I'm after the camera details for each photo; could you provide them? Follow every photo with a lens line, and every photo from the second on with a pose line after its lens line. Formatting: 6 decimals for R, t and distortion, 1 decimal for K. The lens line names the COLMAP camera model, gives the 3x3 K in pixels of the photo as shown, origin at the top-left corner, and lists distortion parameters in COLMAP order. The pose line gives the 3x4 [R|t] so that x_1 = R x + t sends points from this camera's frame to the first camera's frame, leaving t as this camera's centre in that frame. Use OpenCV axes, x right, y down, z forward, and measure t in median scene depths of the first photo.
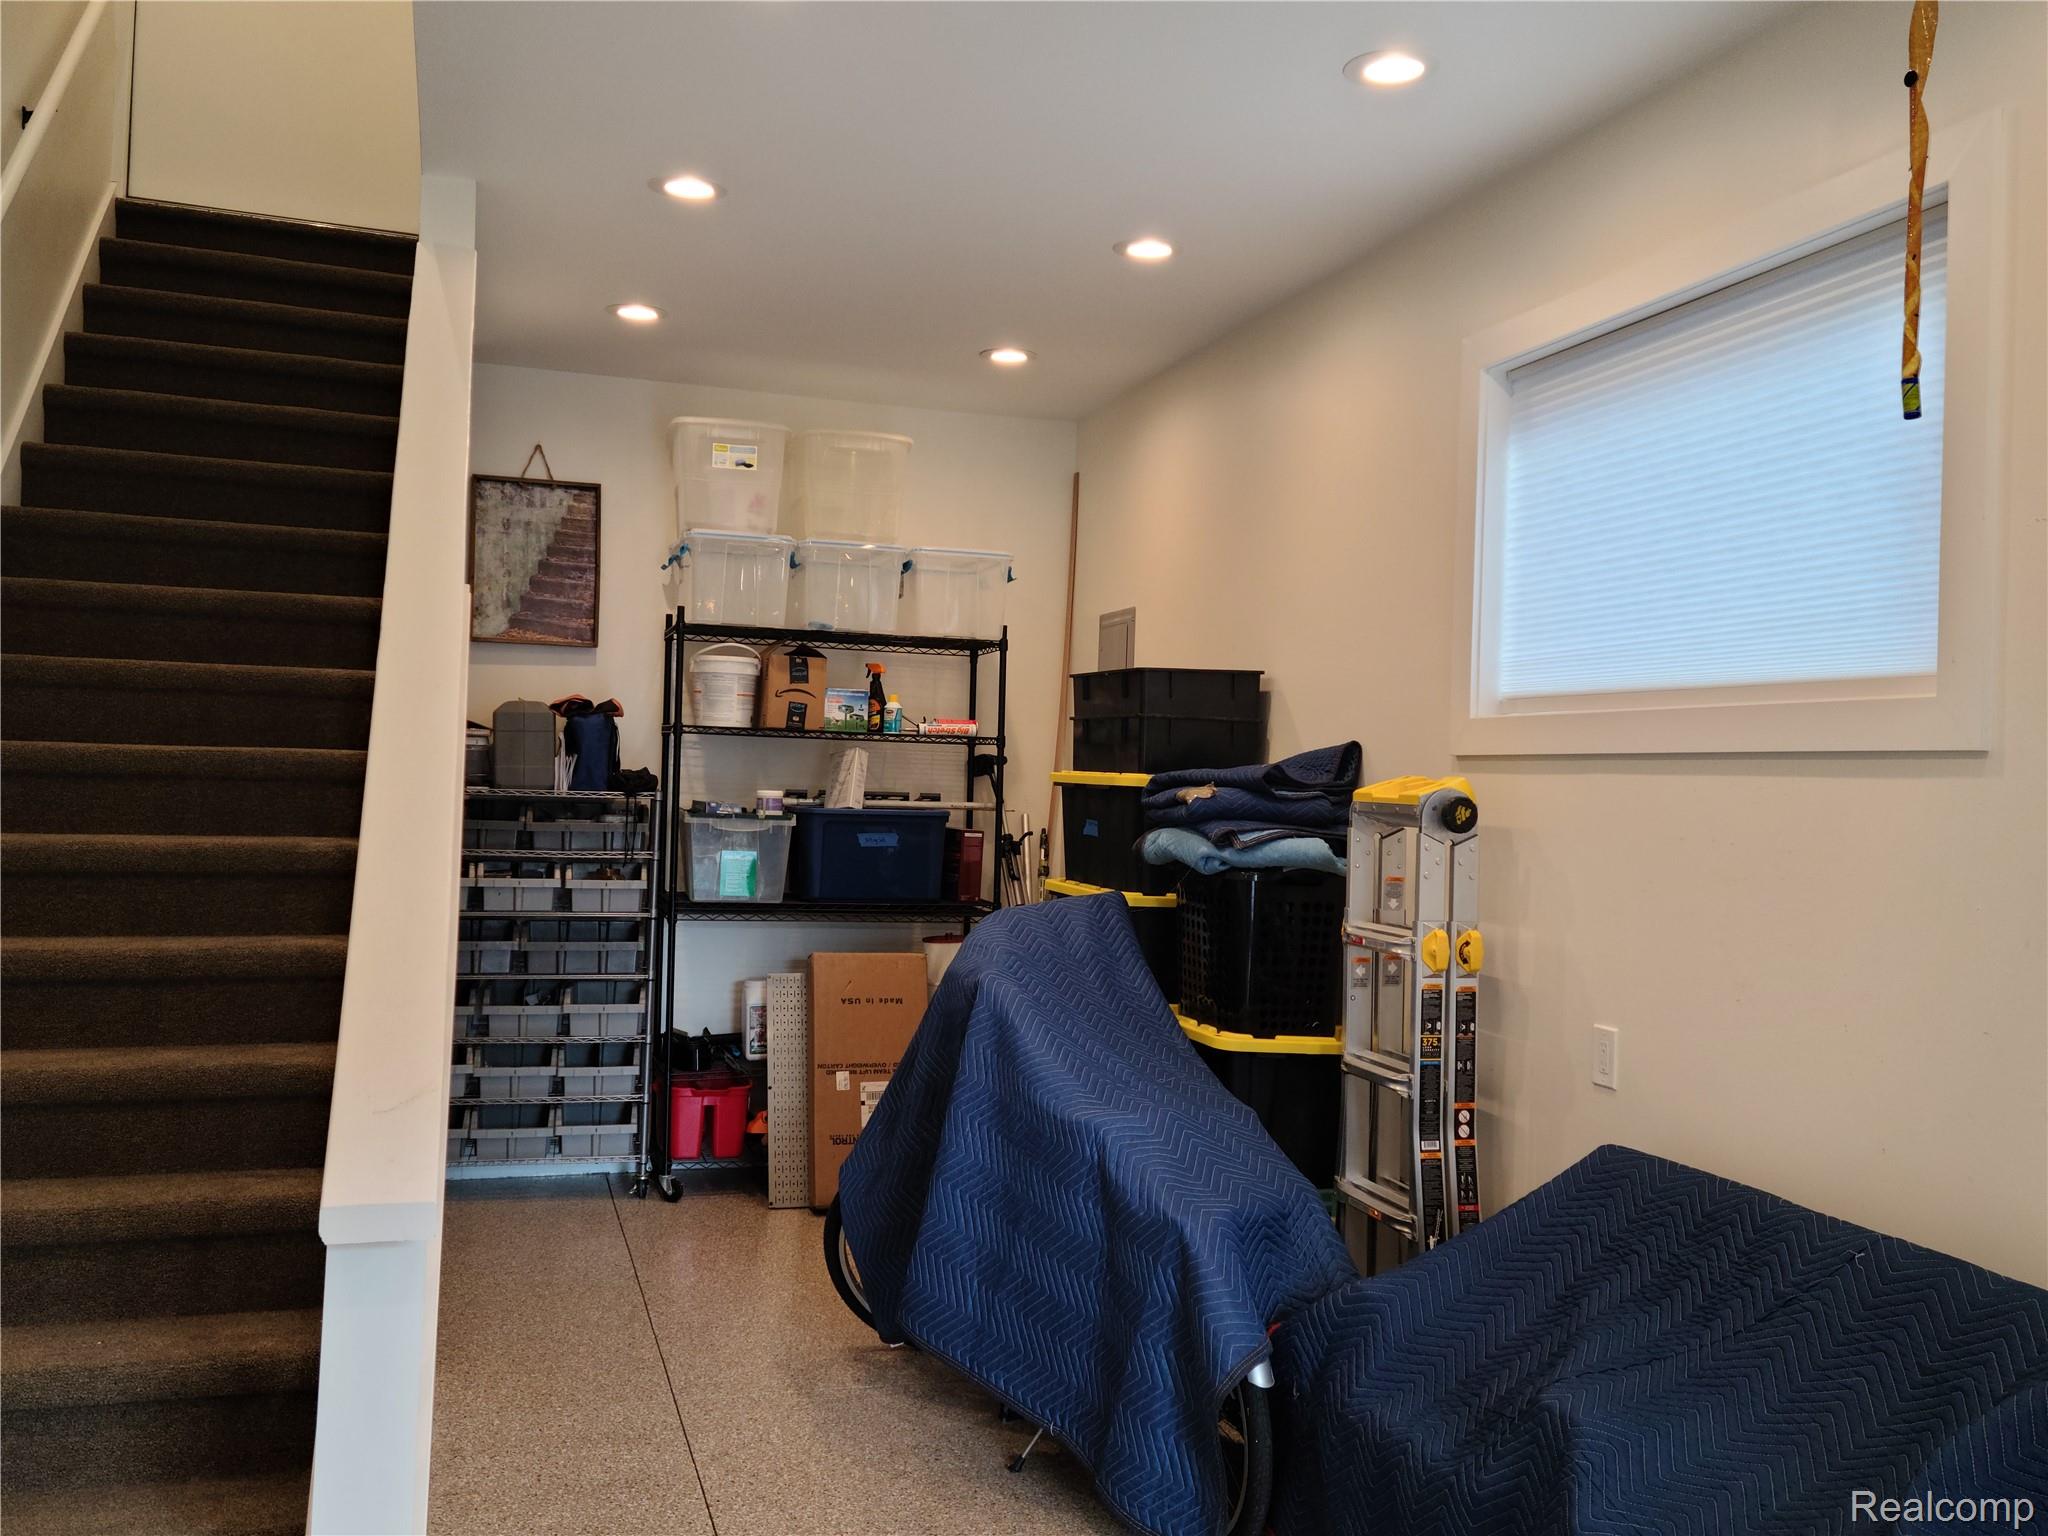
lens RADIAL K [[1719.0, 0, 1022.7], [0, 1719.0, 750.3], [0, 0, 1]] dist [0.070601, -0.005035]
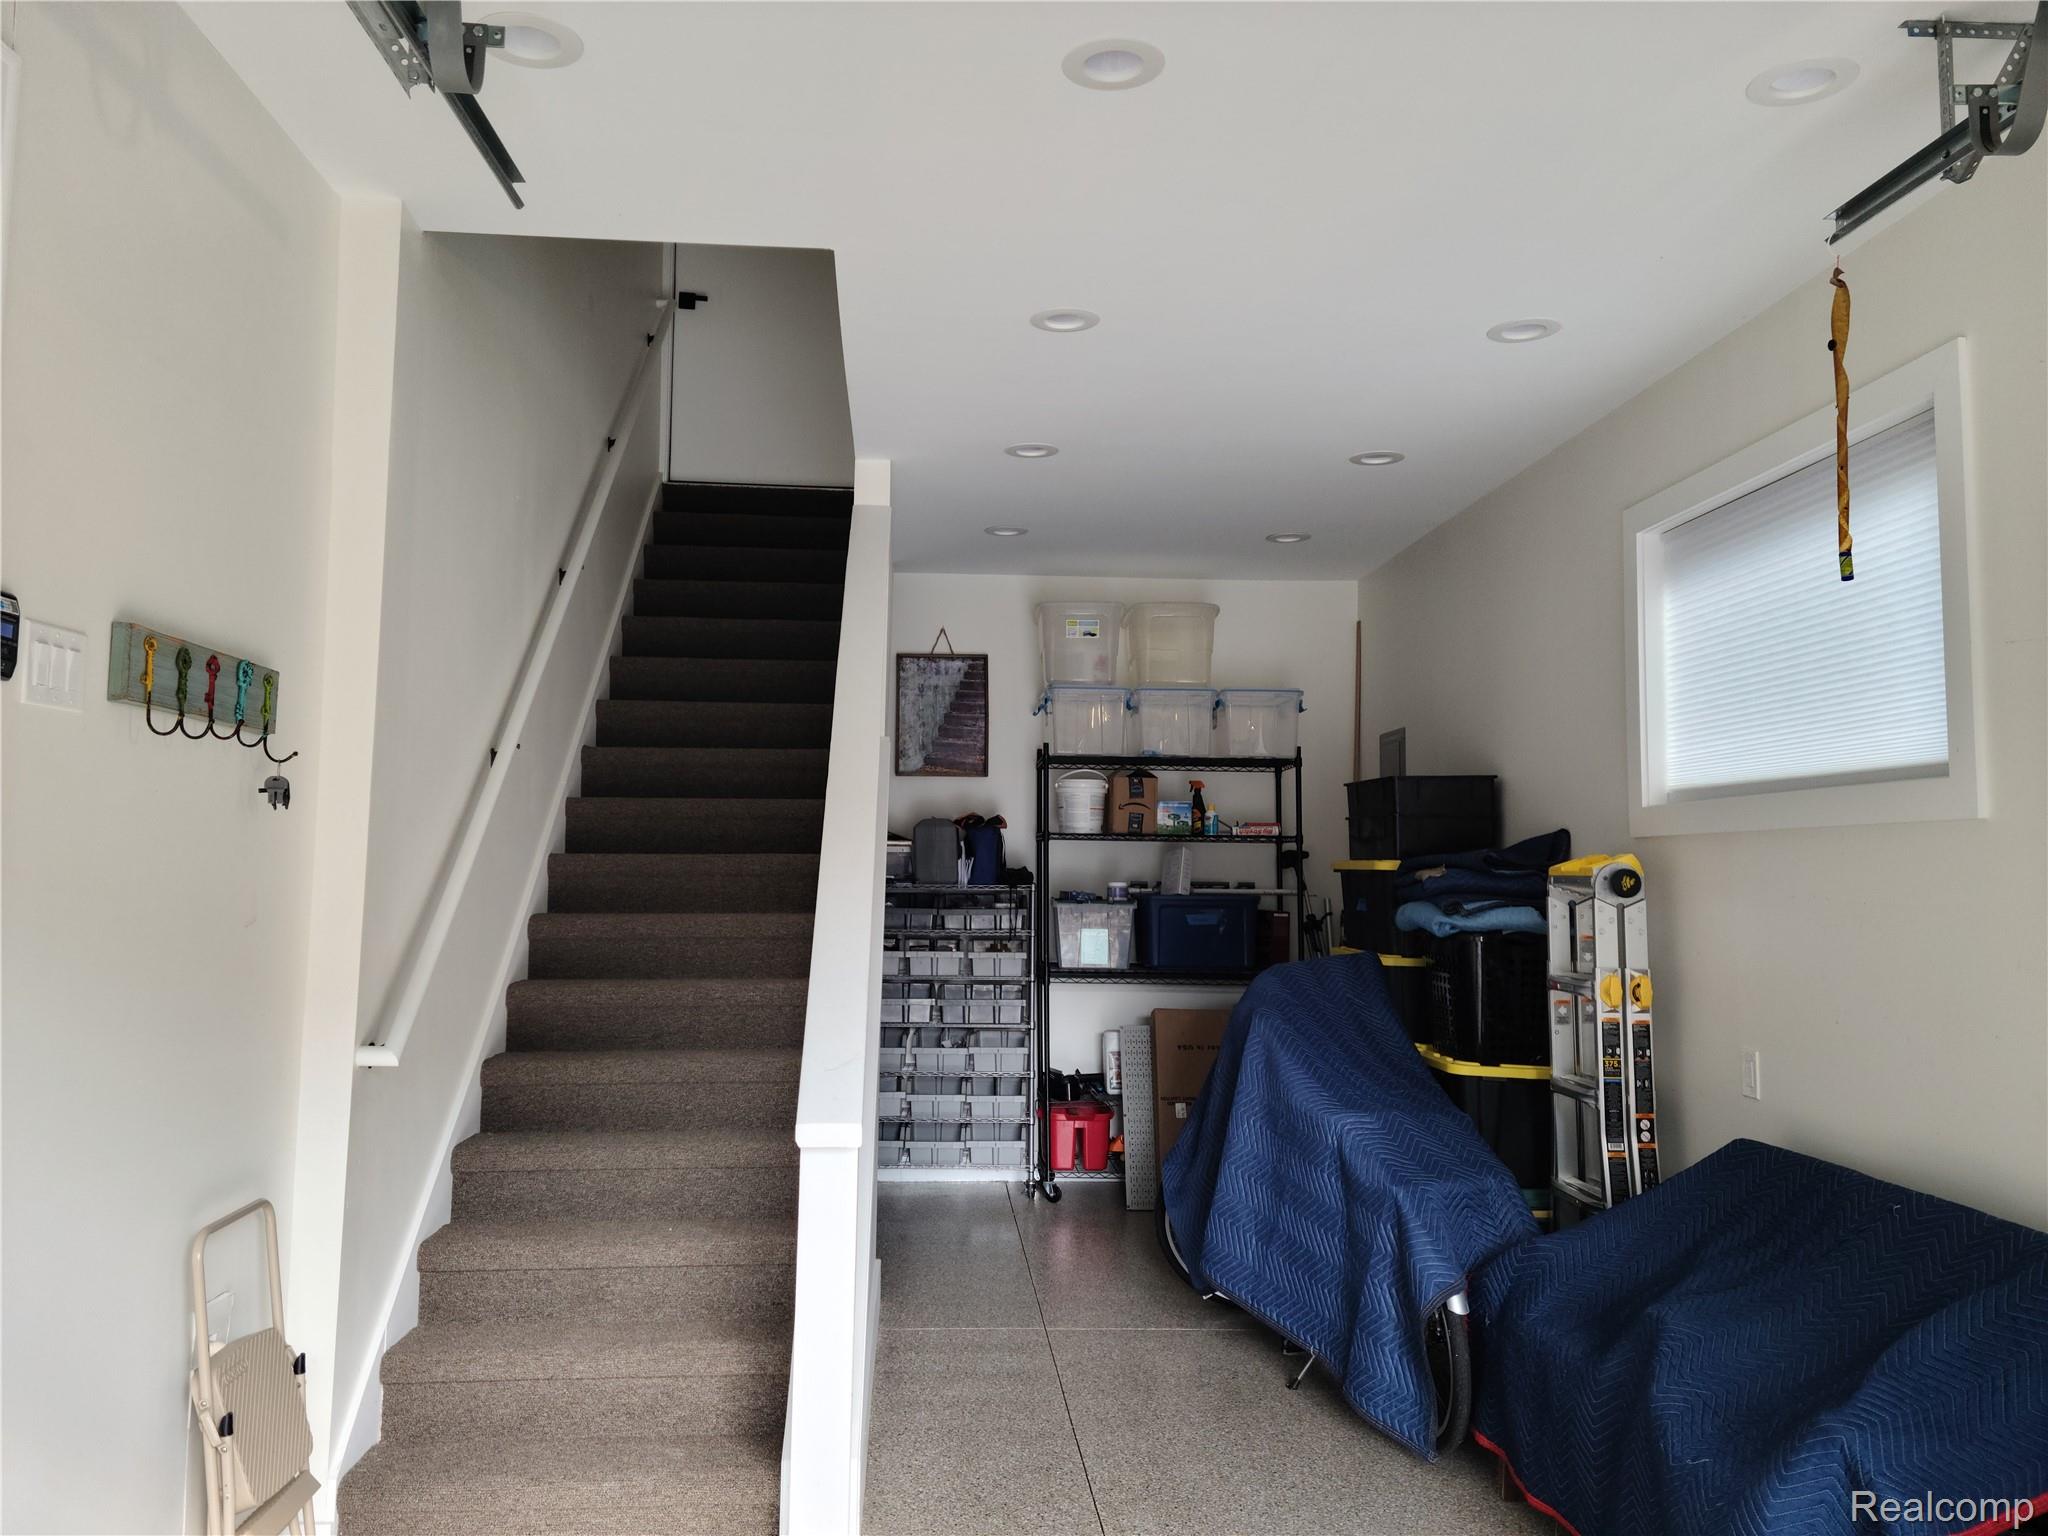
lens RADIAL K [[1599.5, 0, 1016.3], [0, 1599.5, 781.4], [0, 0, 1]] dist [0.136894, -0.154681]
pose [[0.968172, -0.036699, -0.247582, 0.082554], [0.024046, 0.998255, -0.053941, 0.011441], [0.249129, 0.046270, 0.967364, -0.191737]]
